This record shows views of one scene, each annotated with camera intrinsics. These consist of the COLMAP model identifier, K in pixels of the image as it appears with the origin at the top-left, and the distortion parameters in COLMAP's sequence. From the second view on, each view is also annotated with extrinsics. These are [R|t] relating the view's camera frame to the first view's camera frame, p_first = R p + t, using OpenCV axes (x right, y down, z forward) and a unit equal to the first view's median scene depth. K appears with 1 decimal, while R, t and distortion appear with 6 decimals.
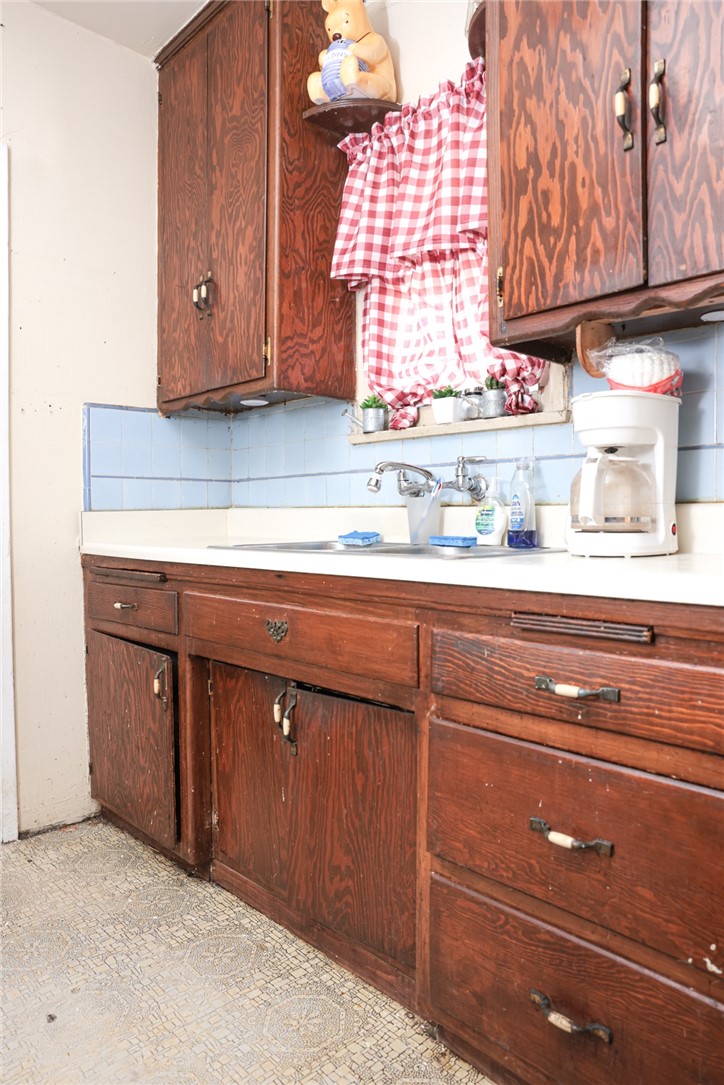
lens RADIAL K [[751.3, 0, 362.0], [0, 751.3, 542.5], [0, 0, 1]] dist [-0.138573, 0.113222]
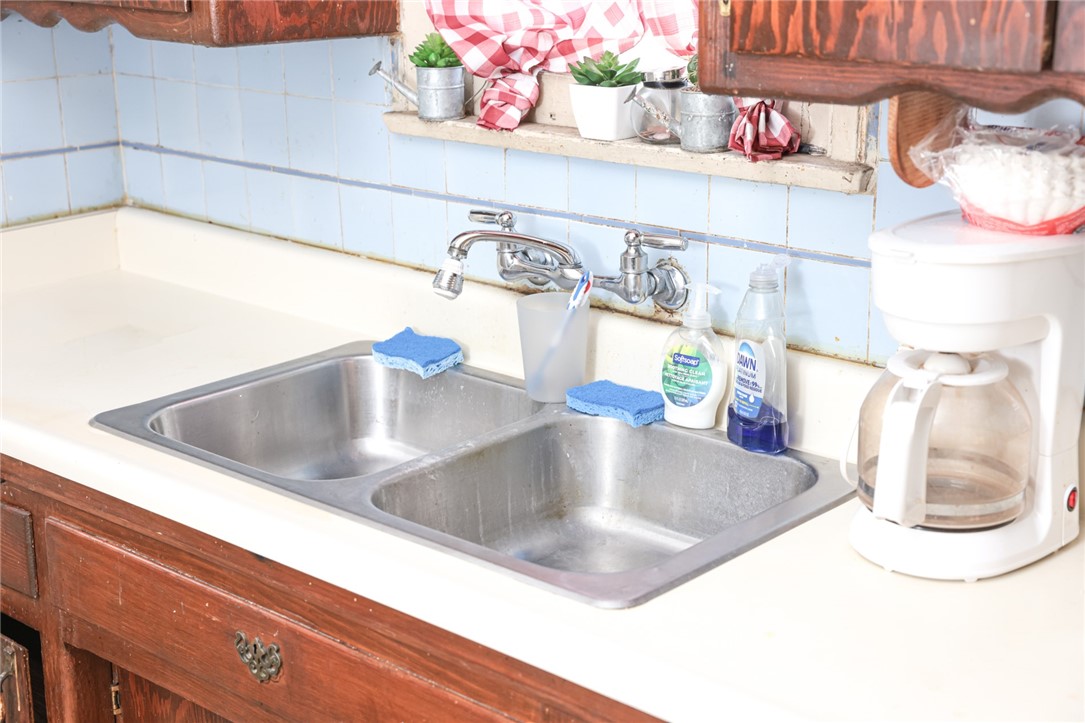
lens RADIAL K [[1661.1, 0, 542.5], [0, 1661.1, 361.5], [0, 0, 1]] dist [0.112543, 0.024156]
pose [[0.996689, -0.029925, 0.075599, -0.004836], [0.010441, 0.969211, 0.246009, -0.285943], [-0.080634, -0.244406, 0.966315, -0.019521]]
